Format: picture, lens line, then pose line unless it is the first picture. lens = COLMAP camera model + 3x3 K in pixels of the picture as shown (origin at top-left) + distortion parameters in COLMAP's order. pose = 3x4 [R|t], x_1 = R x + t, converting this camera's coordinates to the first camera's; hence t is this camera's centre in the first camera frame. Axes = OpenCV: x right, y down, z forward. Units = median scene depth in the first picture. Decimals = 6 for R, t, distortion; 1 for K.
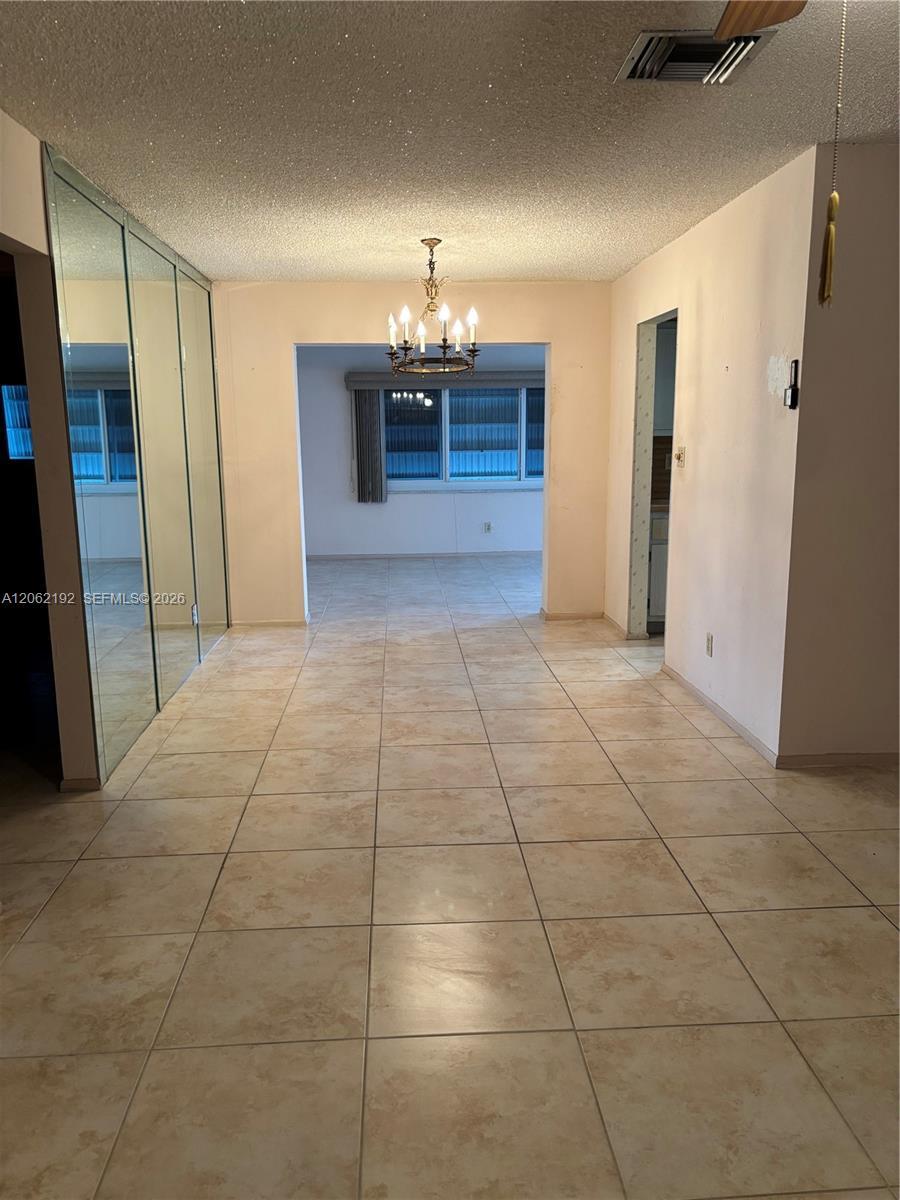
lens RADIAL K [[914.7, 0, 451.9], [0, 914.7, 603.4], [0, 0, 1]] dist [0.056504, -0.044618]
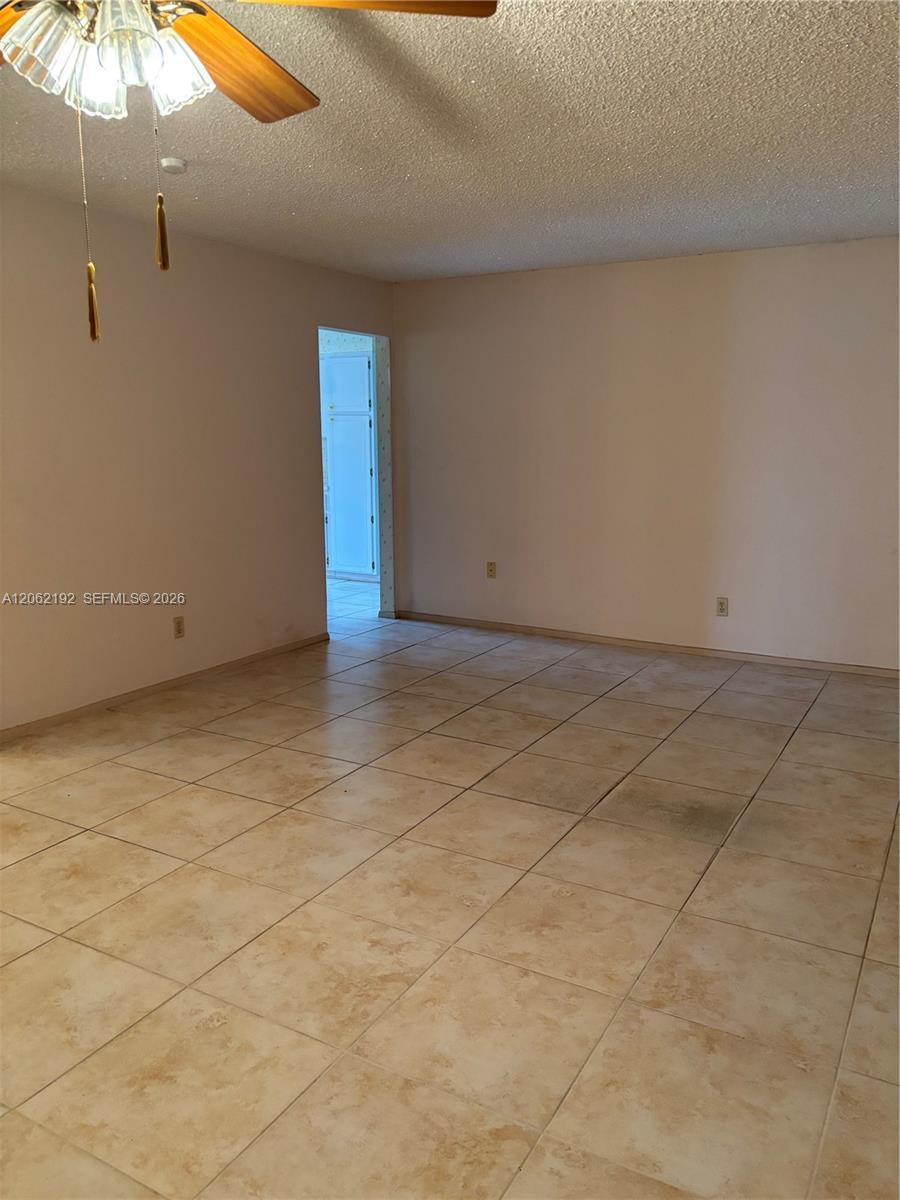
lens RADIAL K [[914.7, 0, 454.2], [0, 914.7, 597.9], [0, 0, 1]] dist [0.056504, -0.044618]
pose [[0.543930, -0.140056, 0.827360, -0.225382], [0.150991, 0.986215, 0.067682, 0.019778], [-0.825435, 0.088110, 0.557579, -0.083055]]
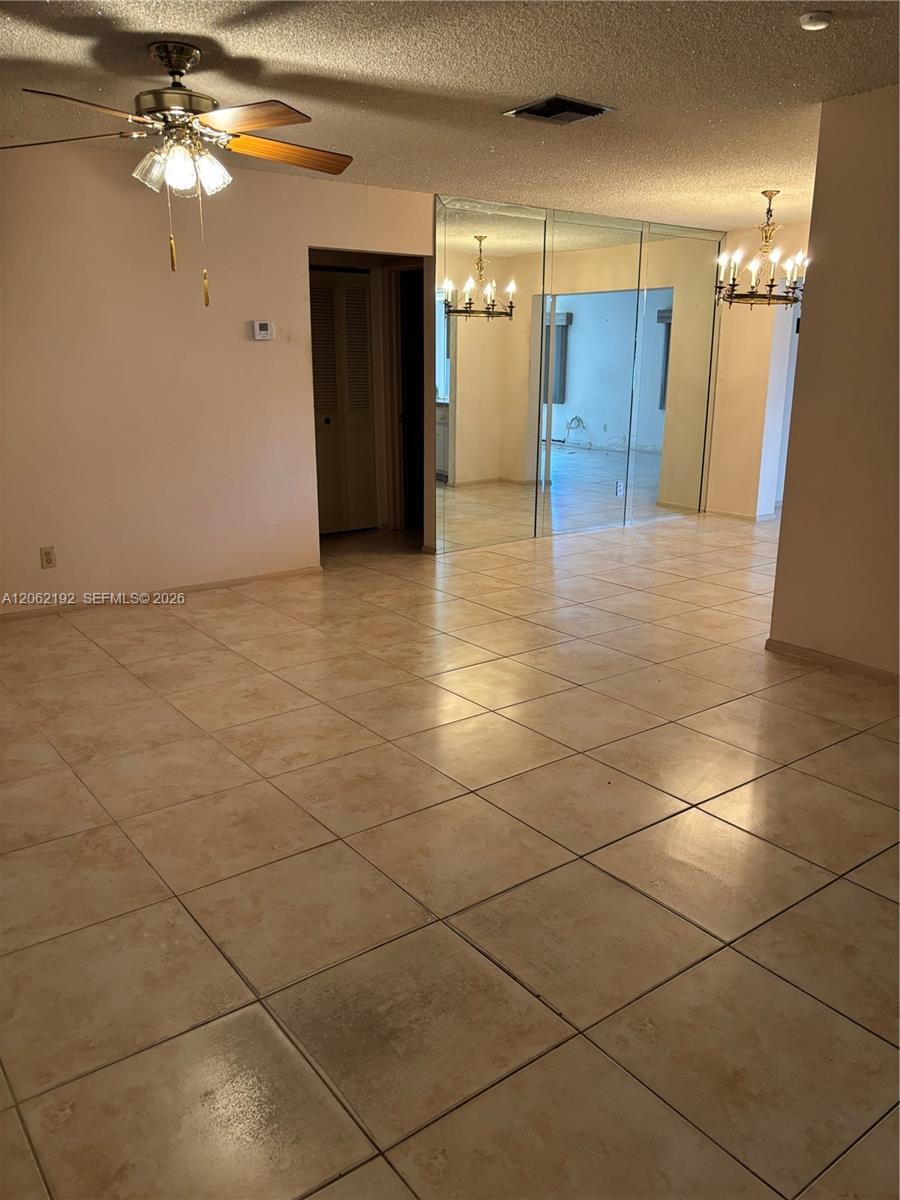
lens RADIAL K [[914.7, 0, 449.6], [0, 914.7, 598.2], [0, 0, 1]] dist [0.056504, -0.044618]
pose [[0.552717, 0.222497, -0.803118, 1.408917], [-0.164454, 0.973871, 0.156623, -0.001628], [0.816981, 0.045507, 0.574865, -0.009666]]
